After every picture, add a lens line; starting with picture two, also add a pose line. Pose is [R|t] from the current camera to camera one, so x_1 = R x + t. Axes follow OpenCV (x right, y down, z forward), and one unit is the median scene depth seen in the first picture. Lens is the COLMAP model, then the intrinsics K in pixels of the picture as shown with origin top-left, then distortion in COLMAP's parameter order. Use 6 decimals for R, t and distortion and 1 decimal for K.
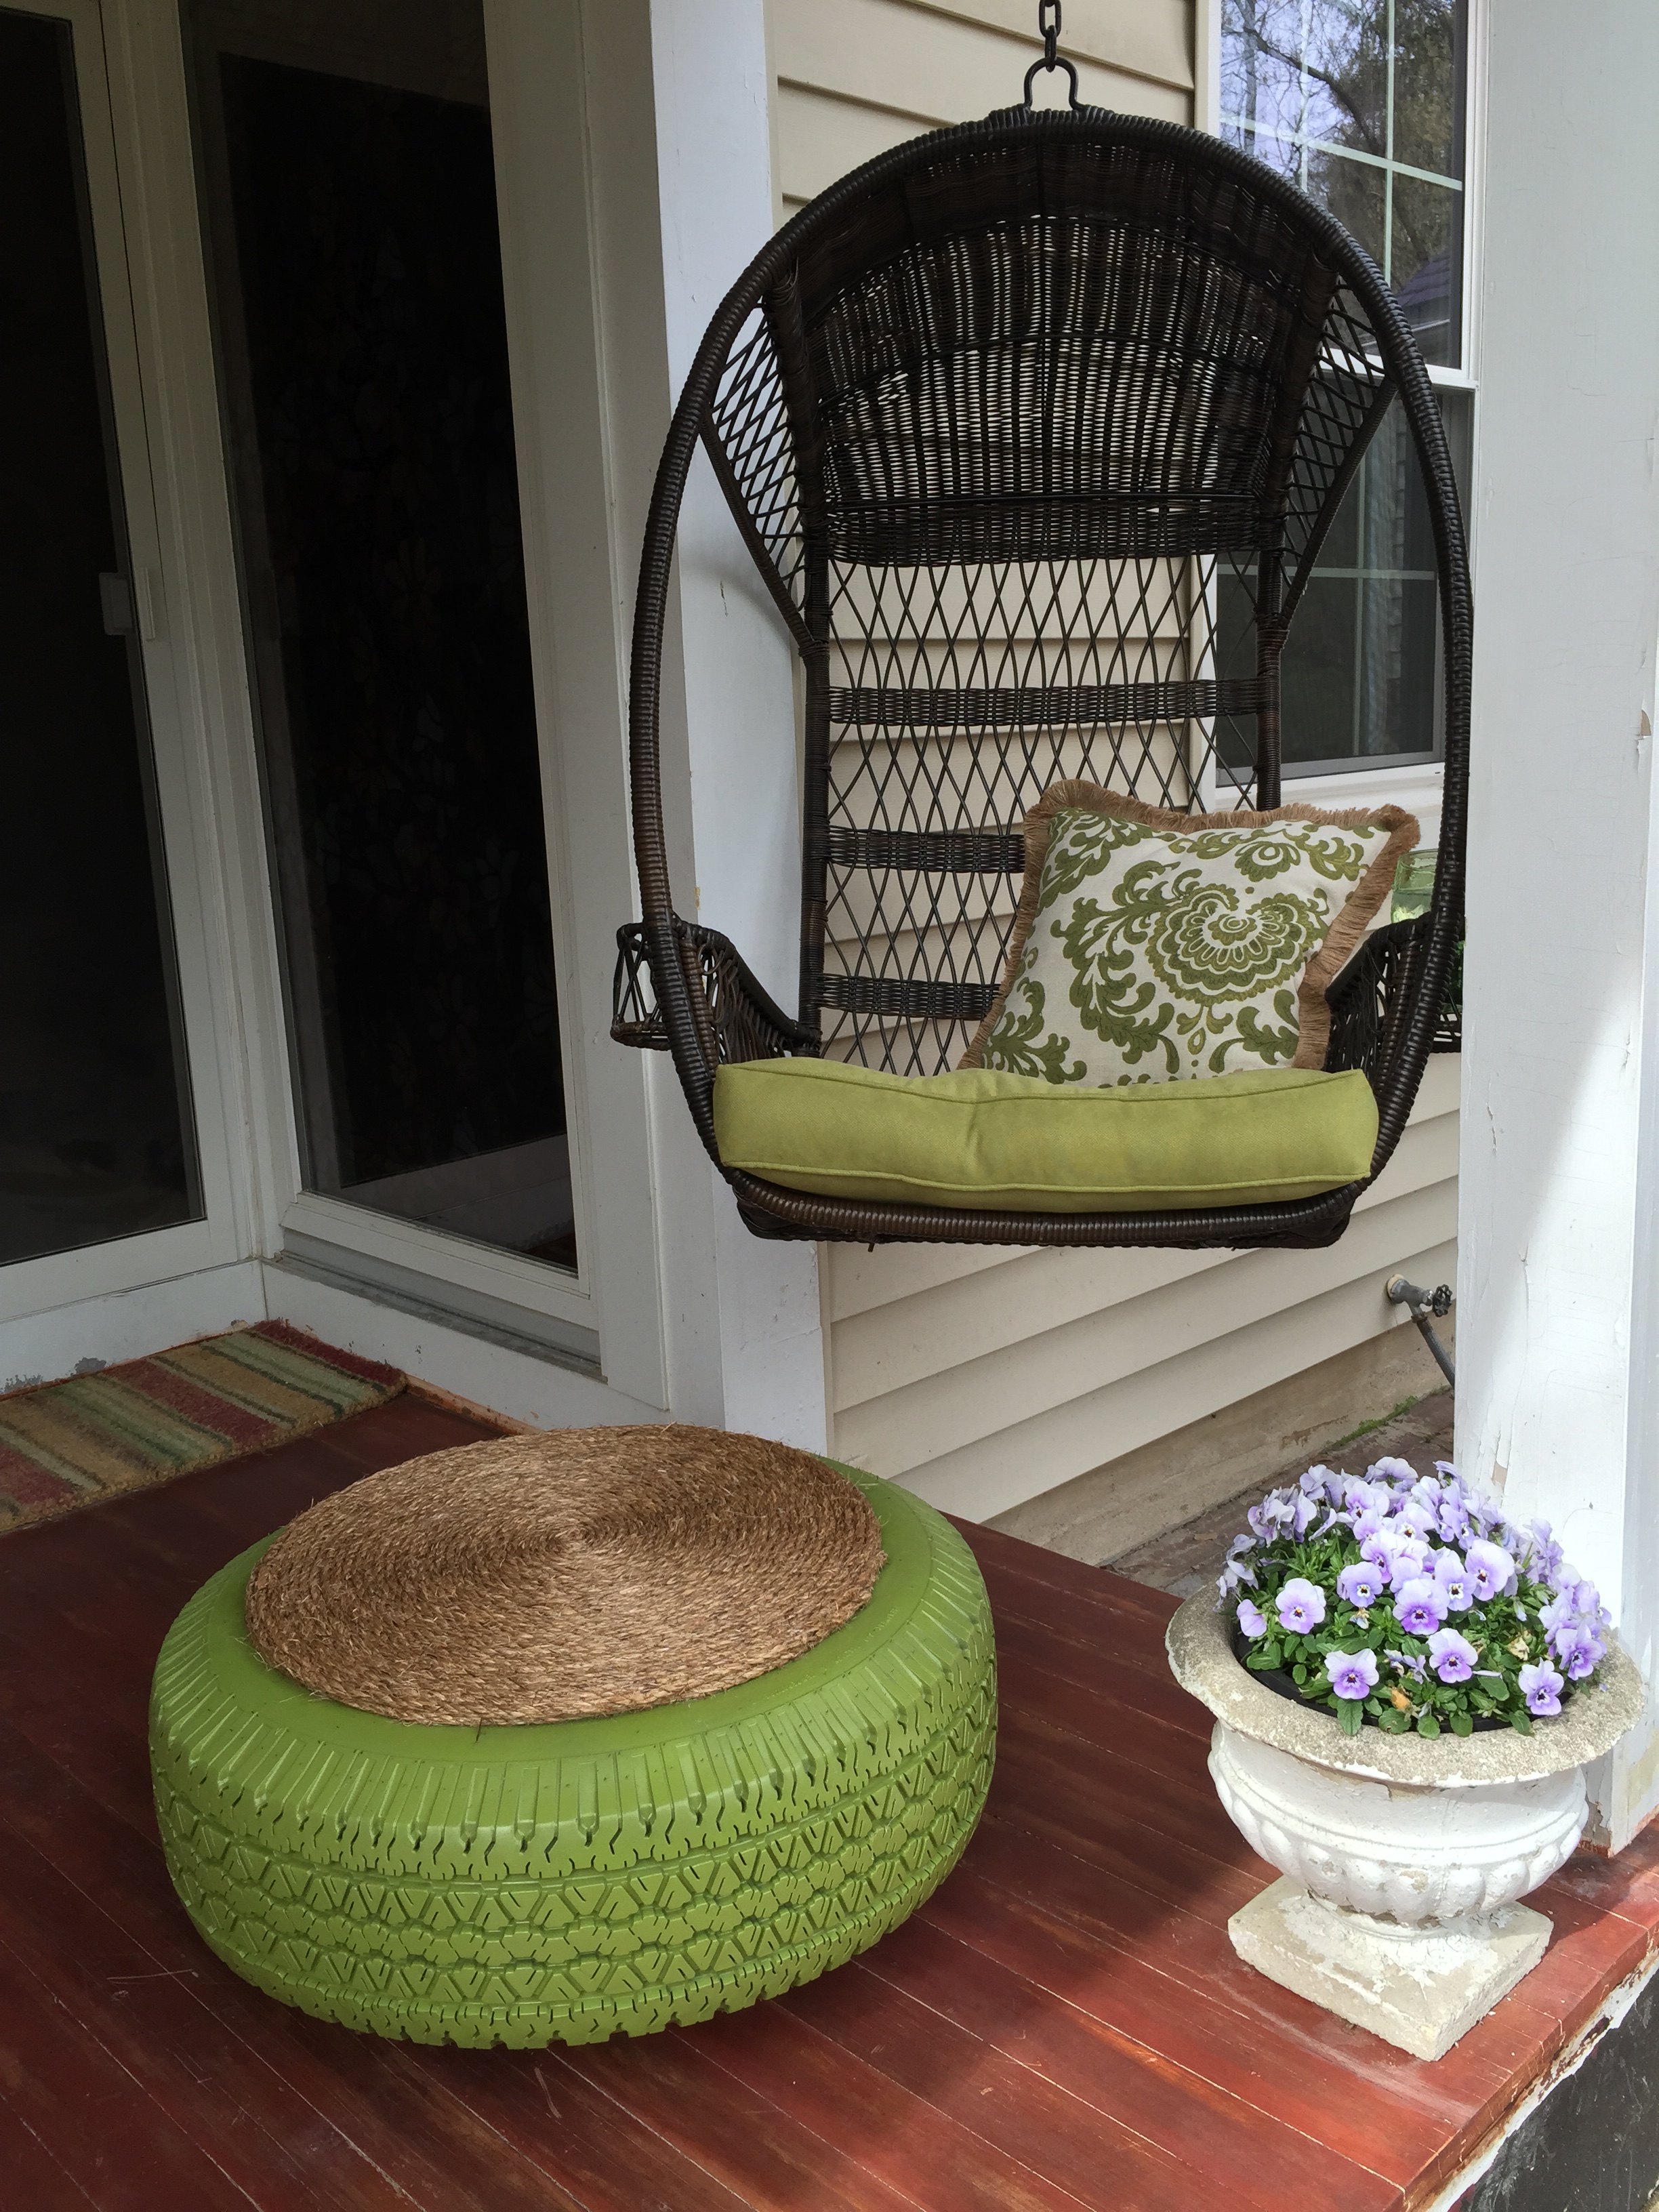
lens RADIAL K [[1880.9, 0, 829.5], [0, 1880.9, 1106.0], [0, 0, 1]] dist [0.077974, -0.112155]
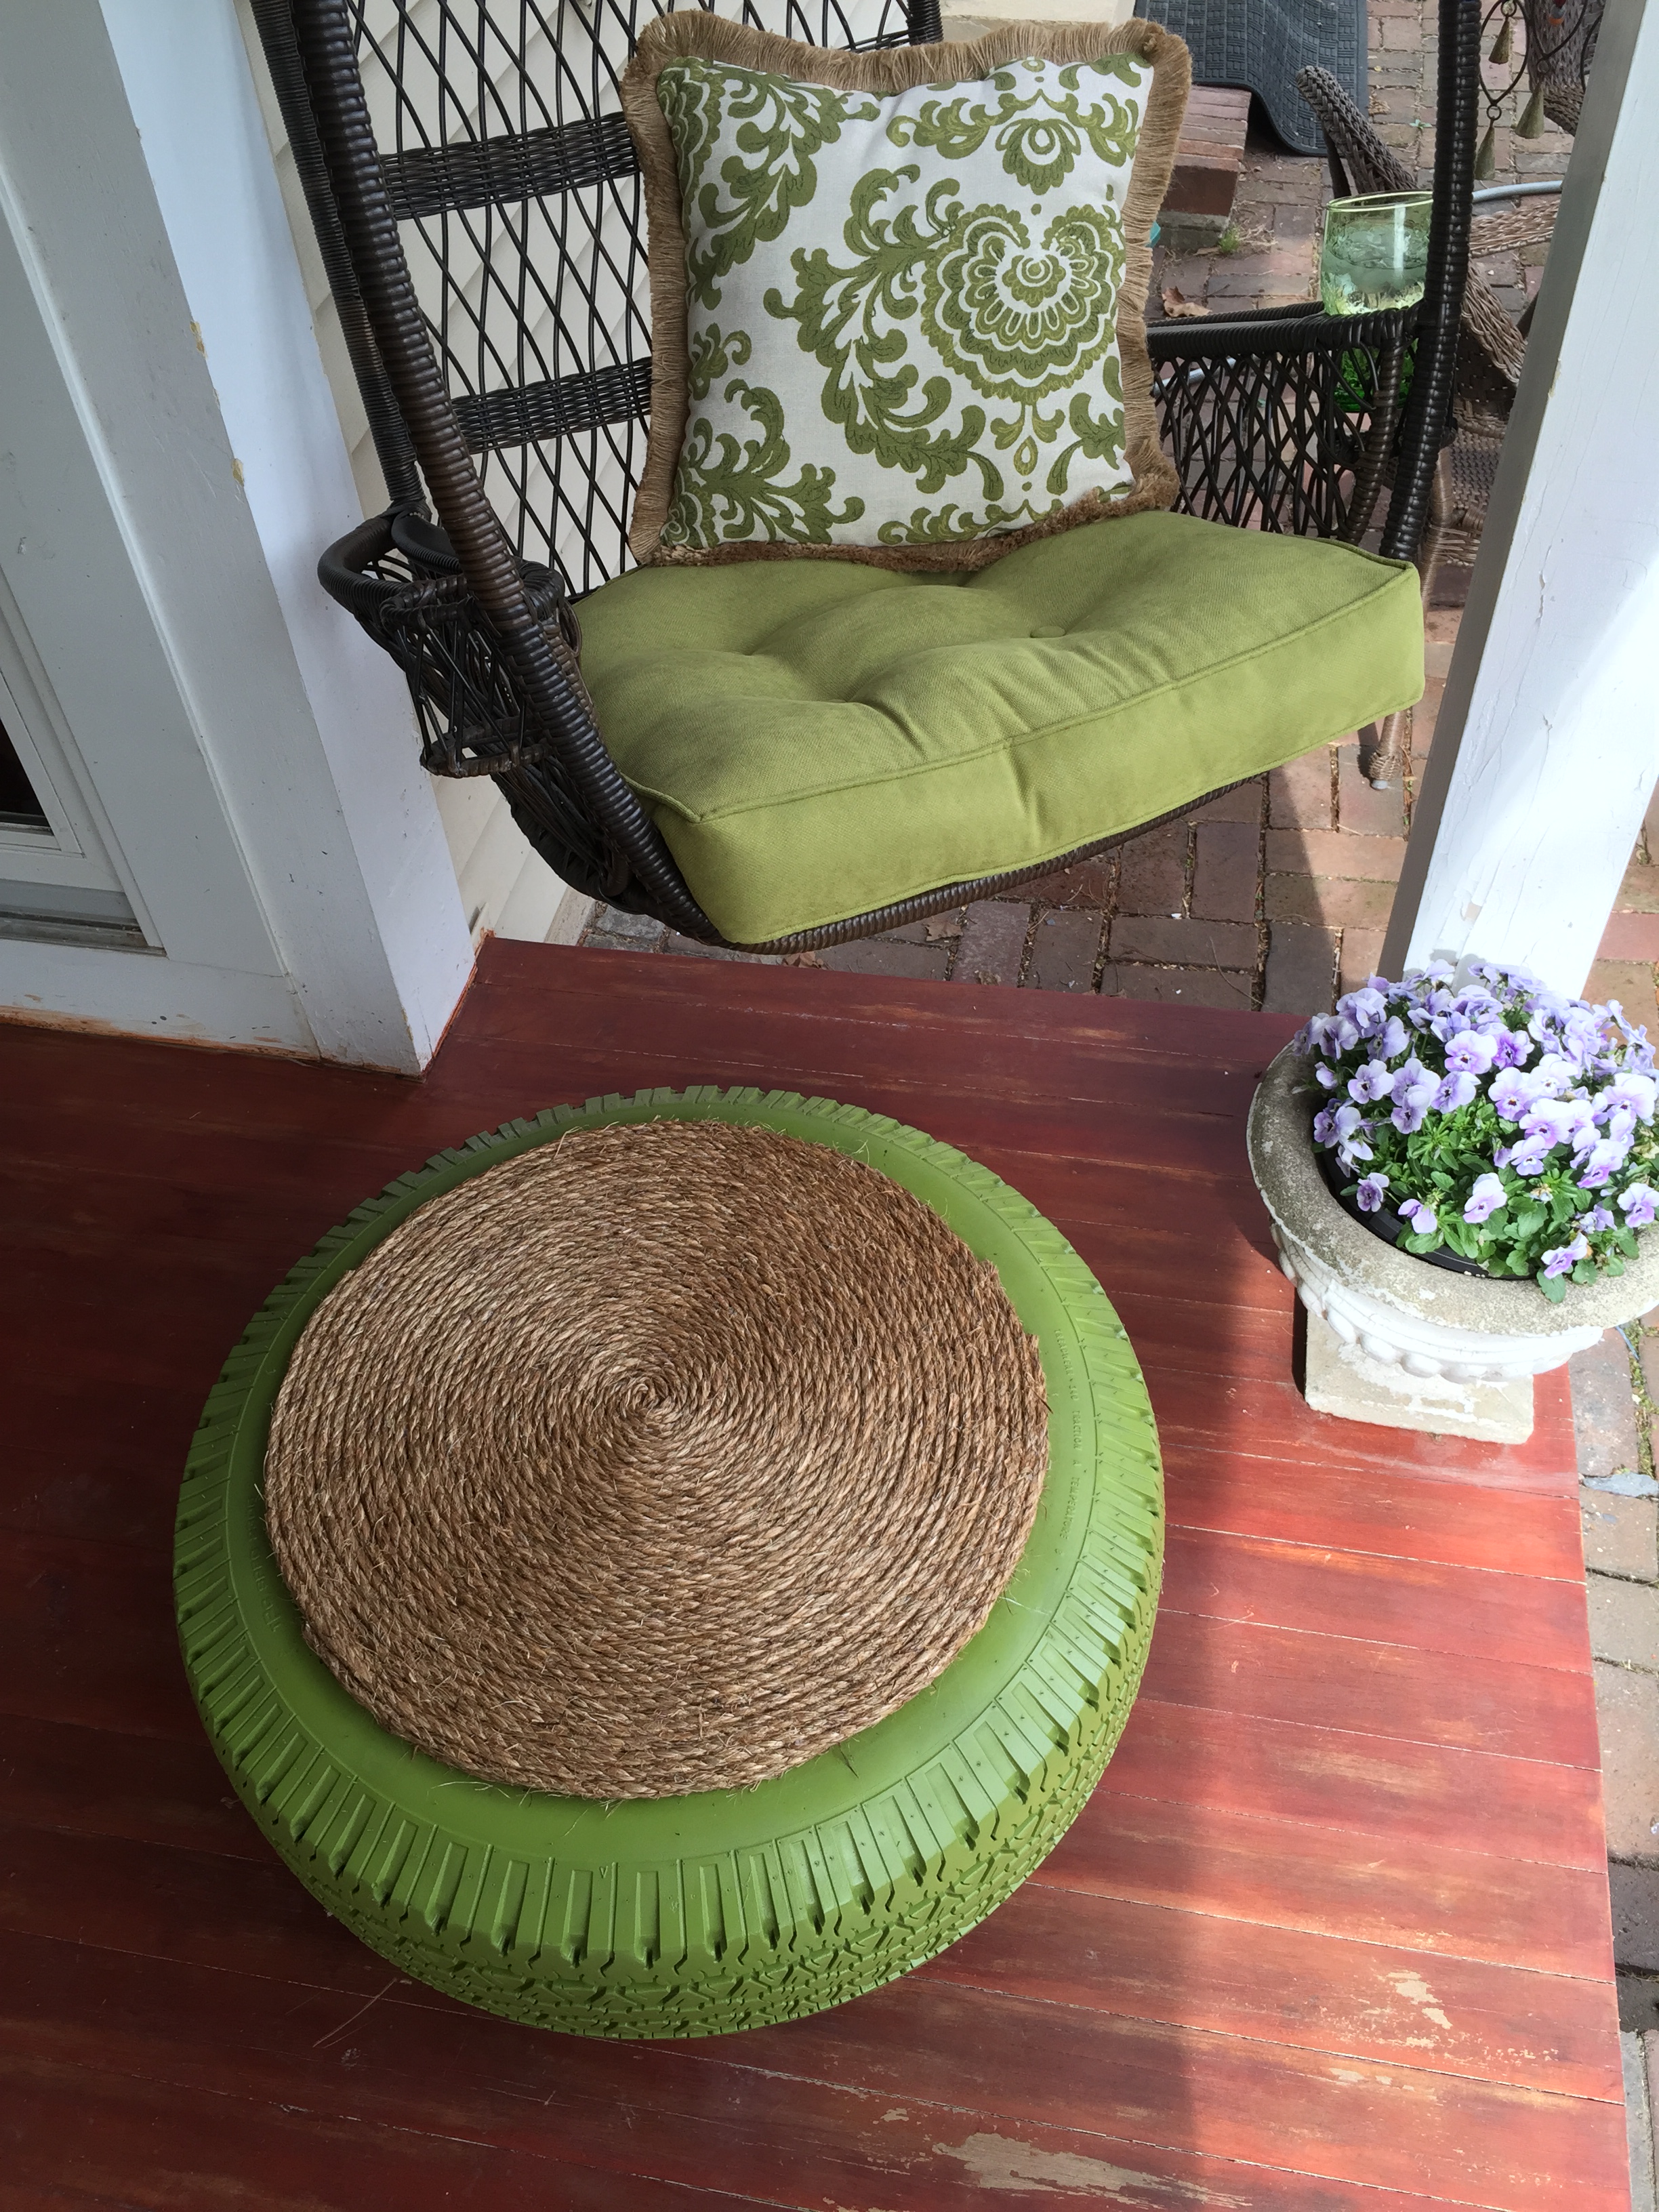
lens RADIAL K [[1880.9, 0, 829.5], [0, 1880.9, 1106.0], [0, 0, 1]] dist [0.077974, -0.112155]
pose [[0.817910, -0.424154, 0.388738, -0.276384], [0.130941, 0.795156, 0.592099, -0.283969], [-0.560249, -0.433381, 0.705905, 0.371059]]
